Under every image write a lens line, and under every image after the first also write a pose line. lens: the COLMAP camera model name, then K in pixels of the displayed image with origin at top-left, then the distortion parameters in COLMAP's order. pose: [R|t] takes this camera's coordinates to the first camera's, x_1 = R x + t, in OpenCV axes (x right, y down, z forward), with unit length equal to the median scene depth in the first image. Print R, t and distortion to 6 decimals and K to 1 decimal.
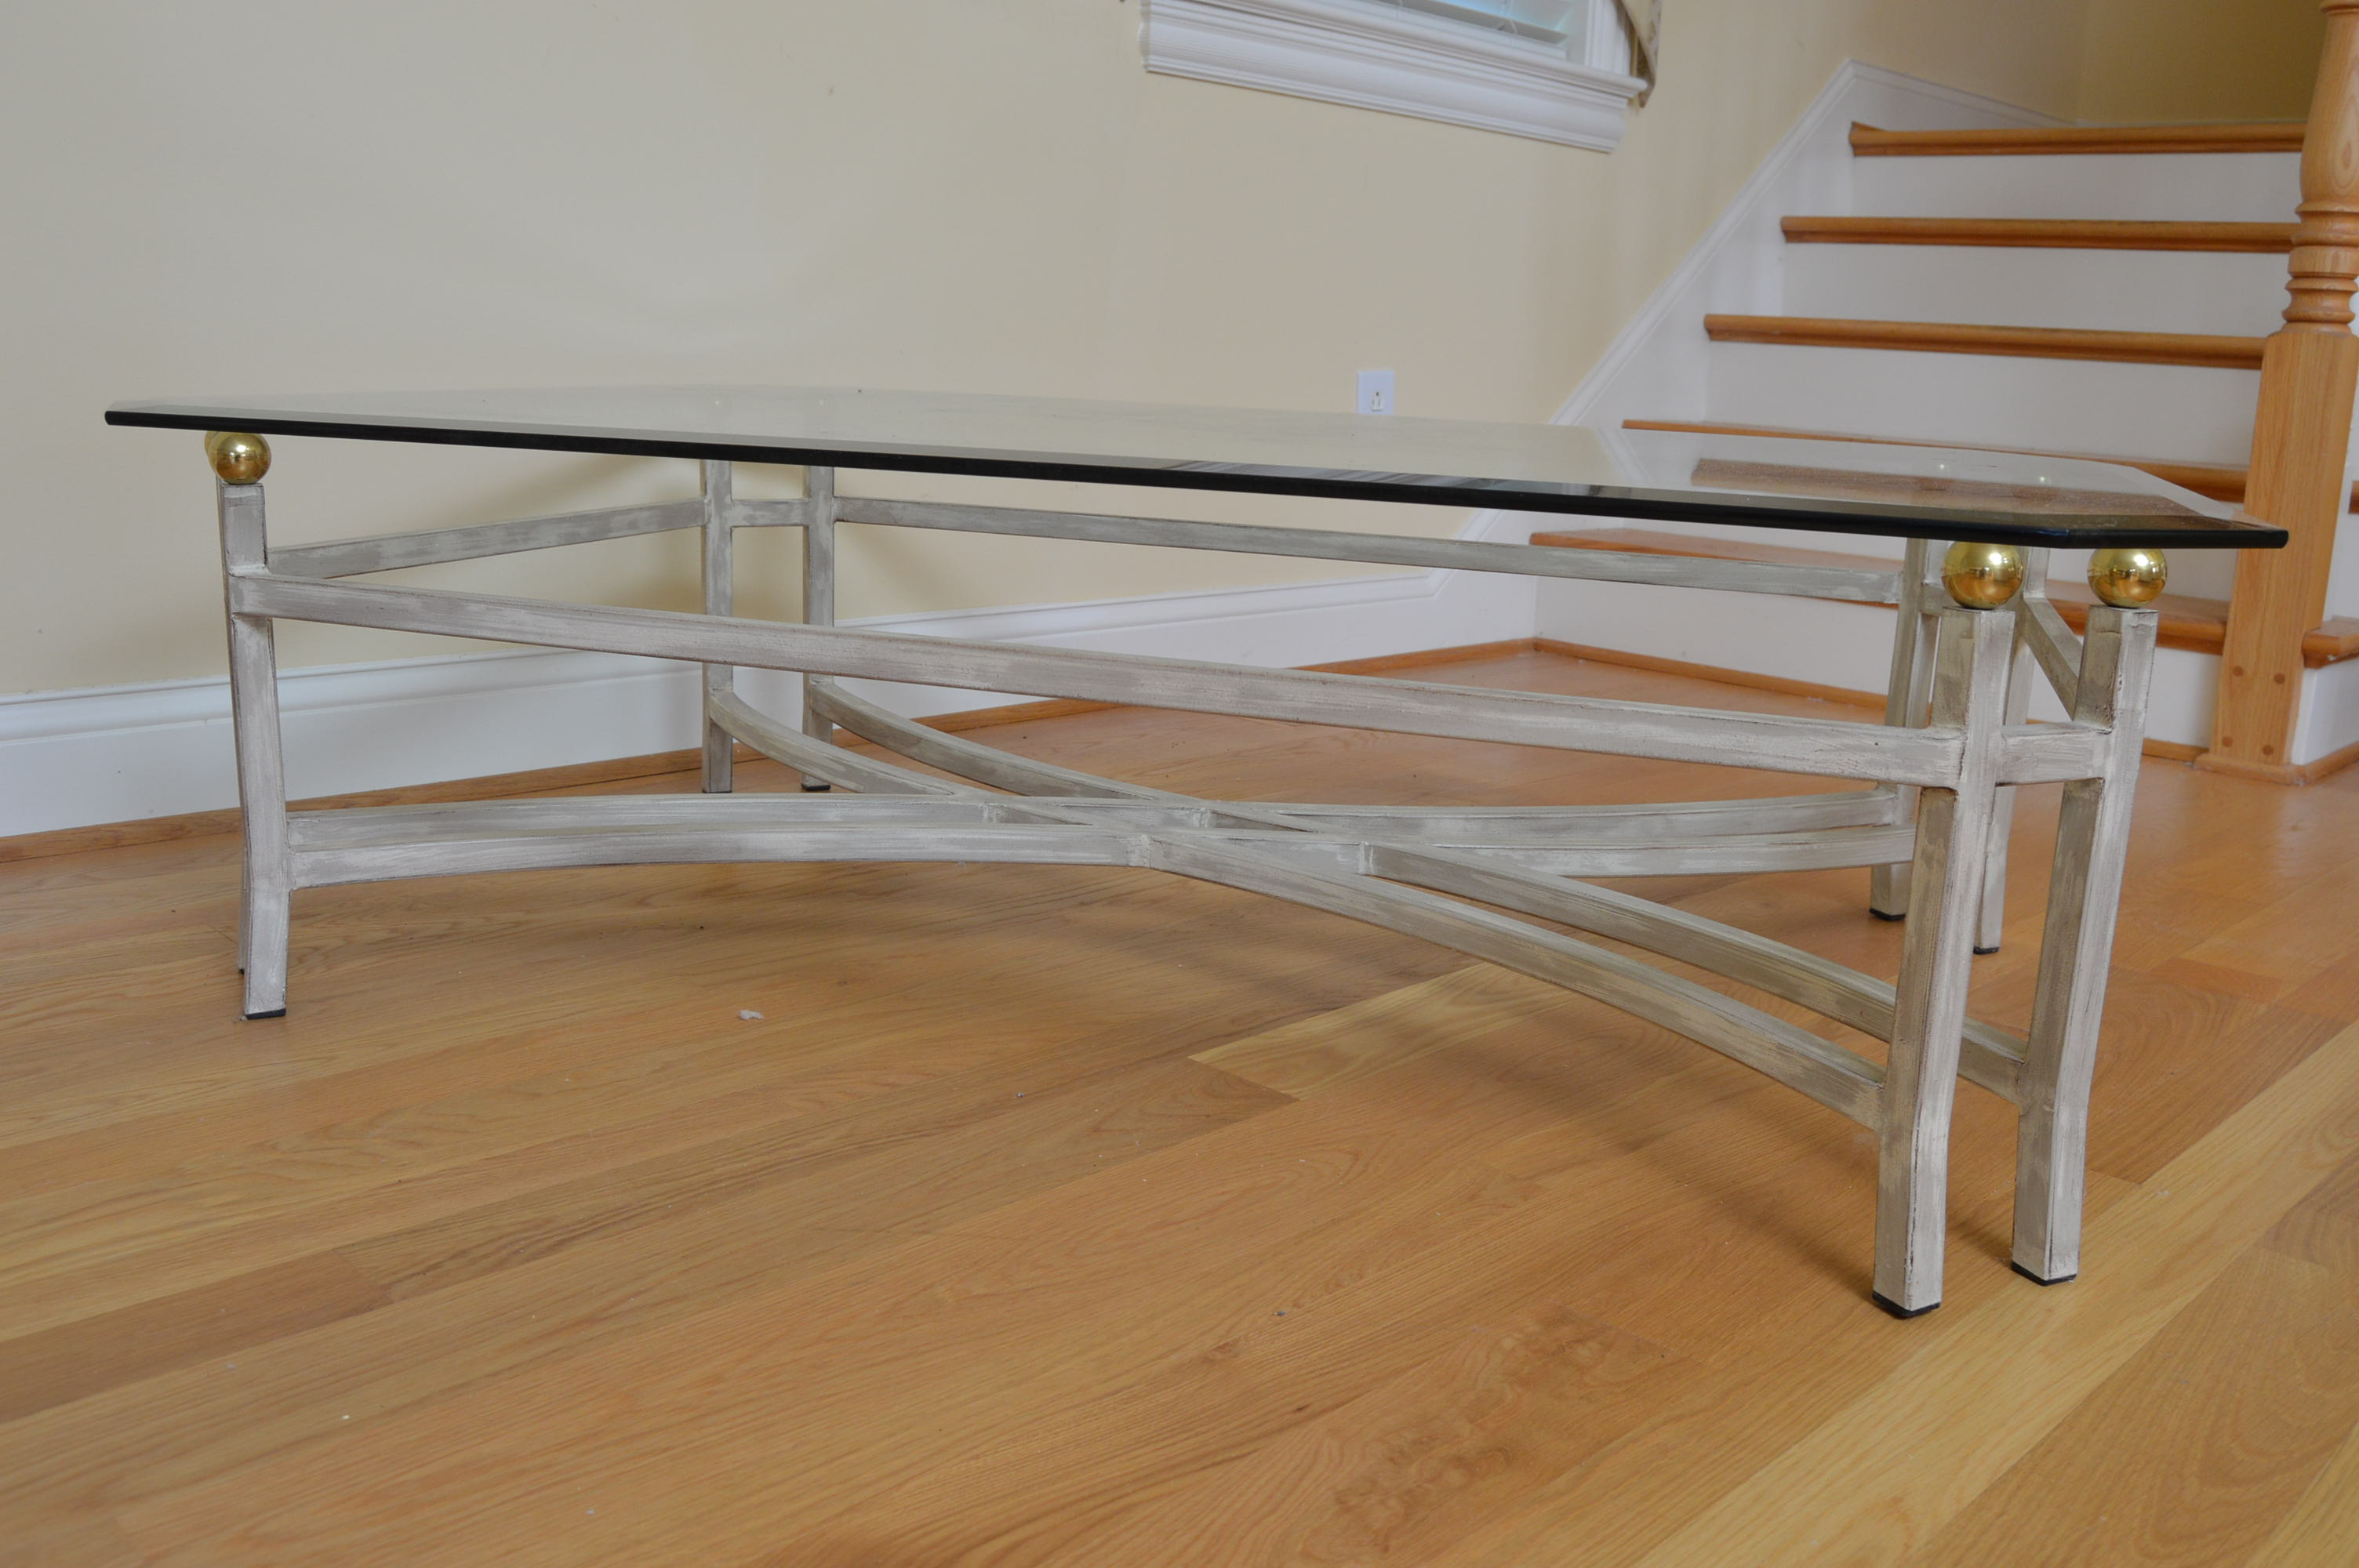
lens RADIAL K [[2006.3, 0, 1183.5], [0, 2006.3, 780.4], [0, 0, 1]] dist [-0.079580, 0.002361]
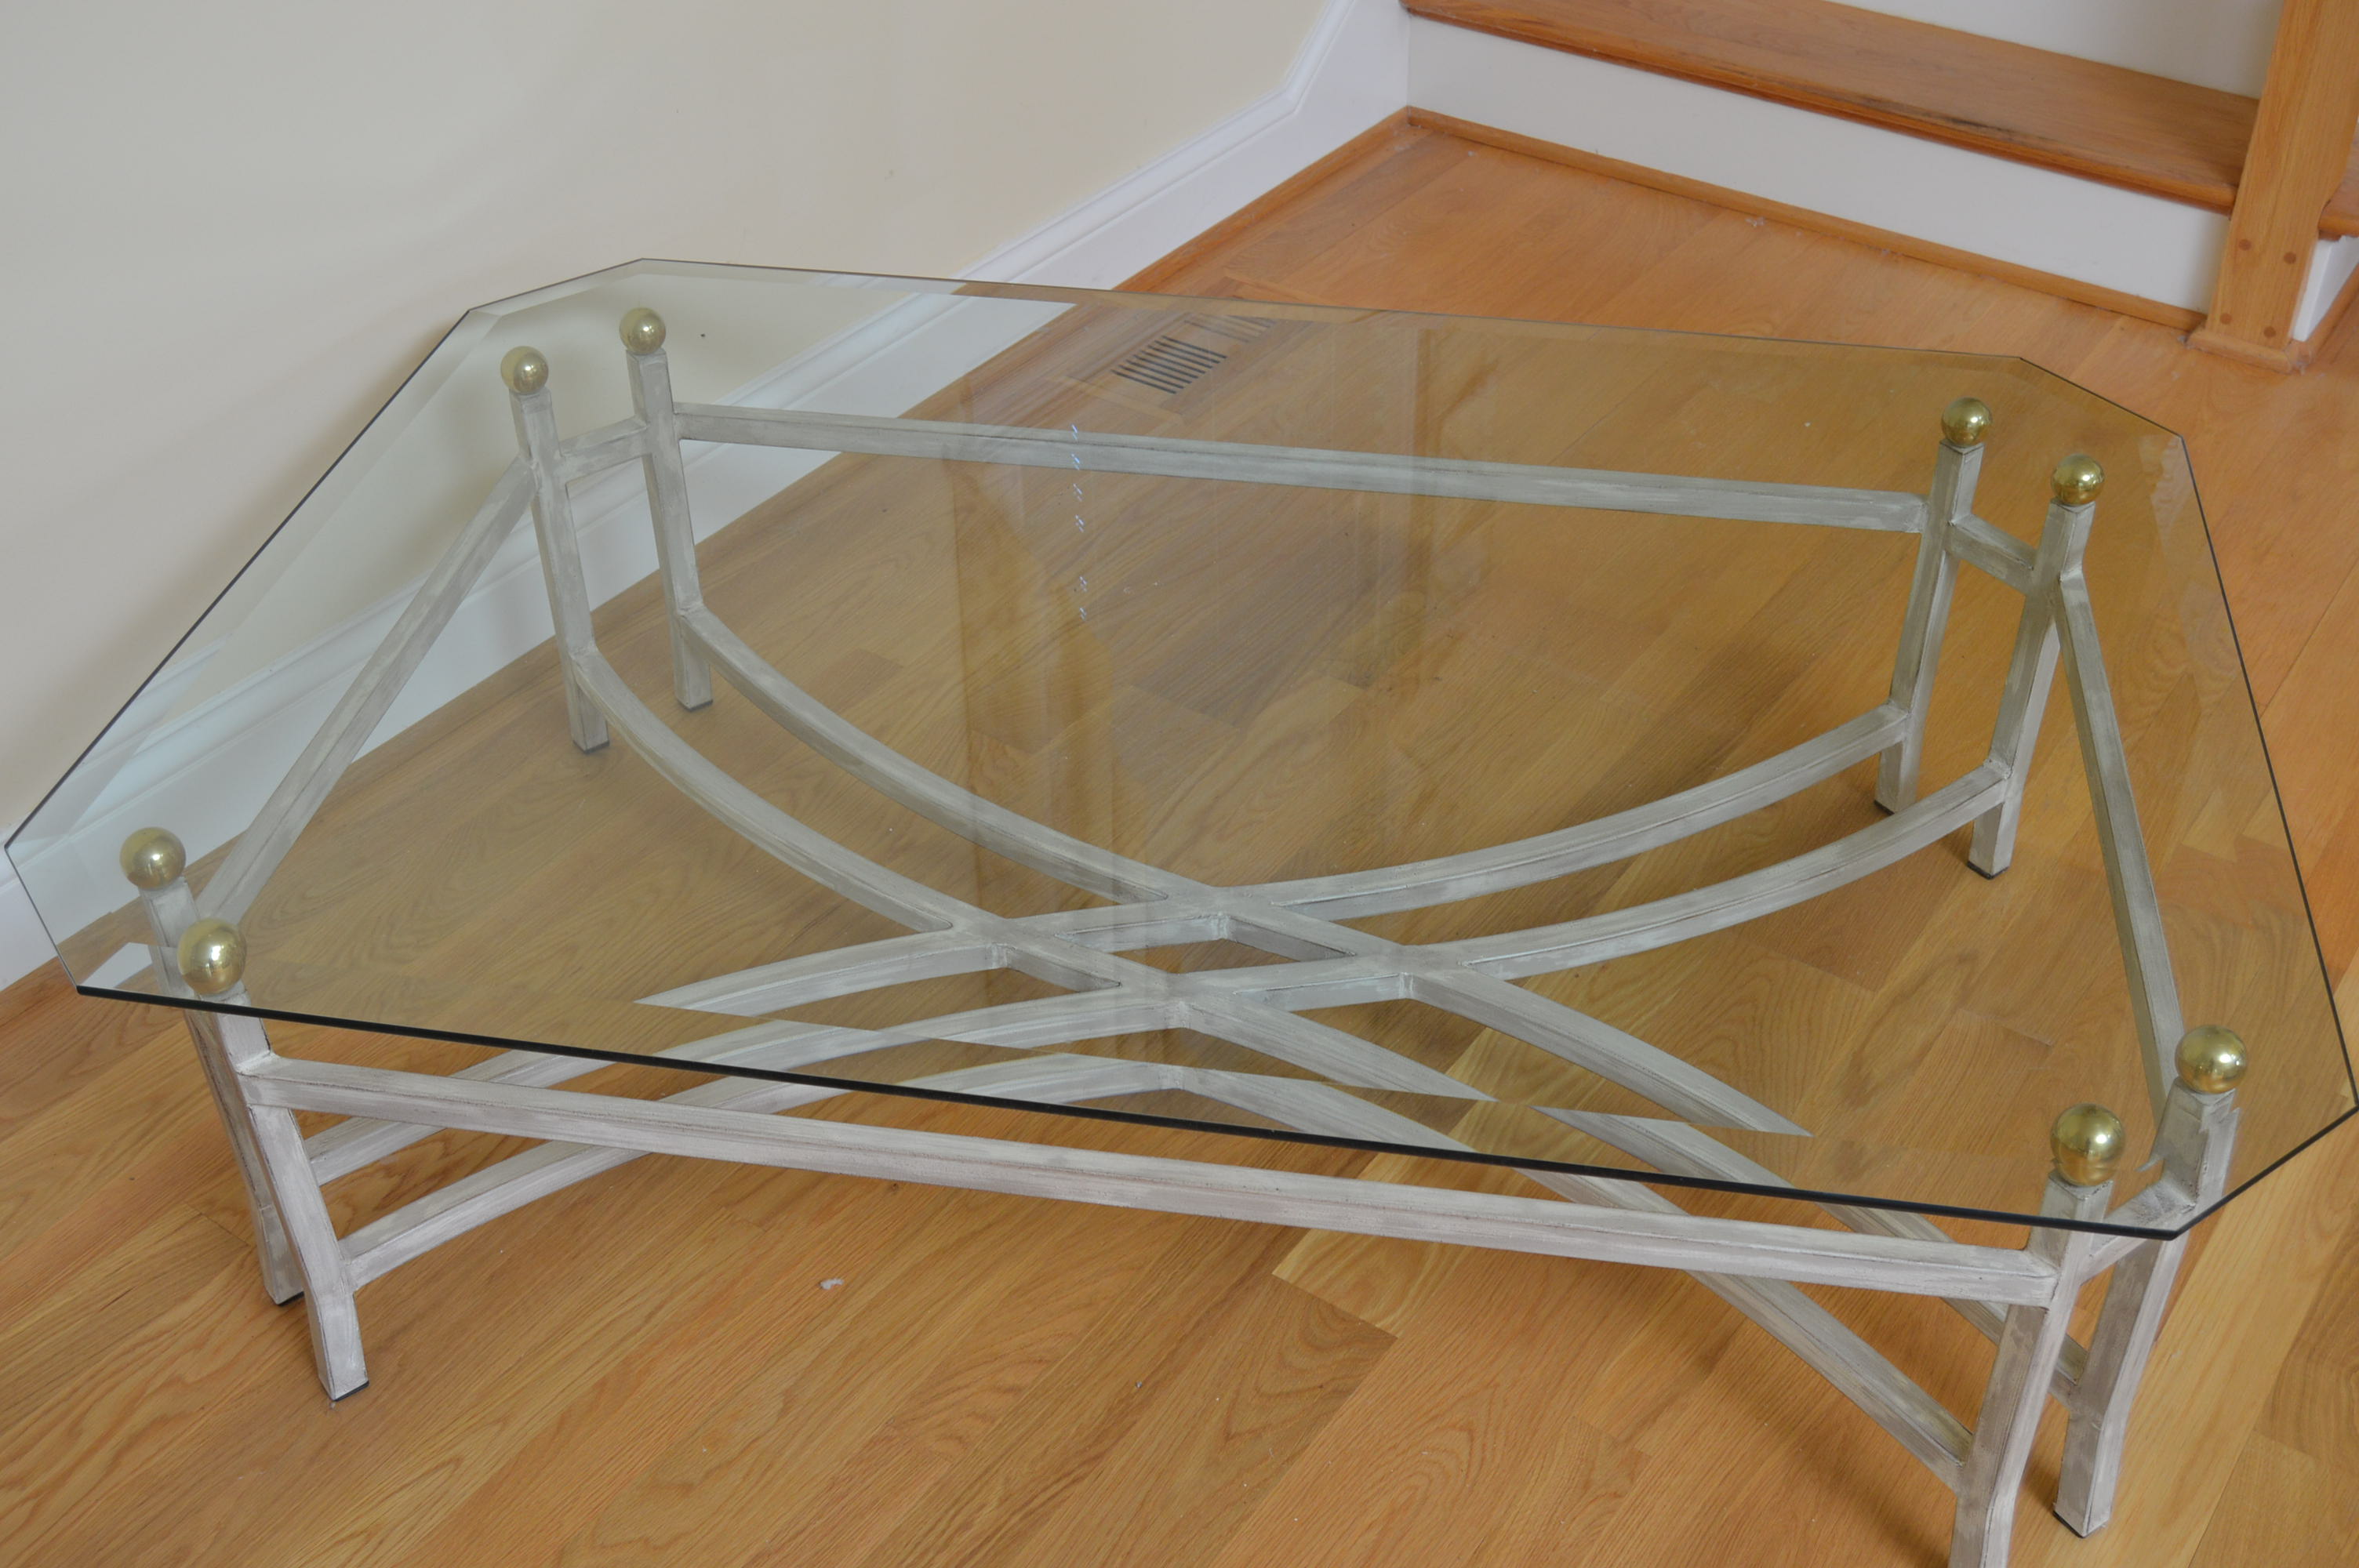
lens RADIAL K [[2526.4, 0, 1175.3], [0, 2526.4, 783.6], [0, 0, 1]] dist [-0.071215, 0.000000]
pose [[0.985433, -0.140330, 0.096072, -0.151767], [0.086282, 0.899346, 0.428641, -0.719936], [-0.146552, -0.414108, 0.898353, -0.059915]]
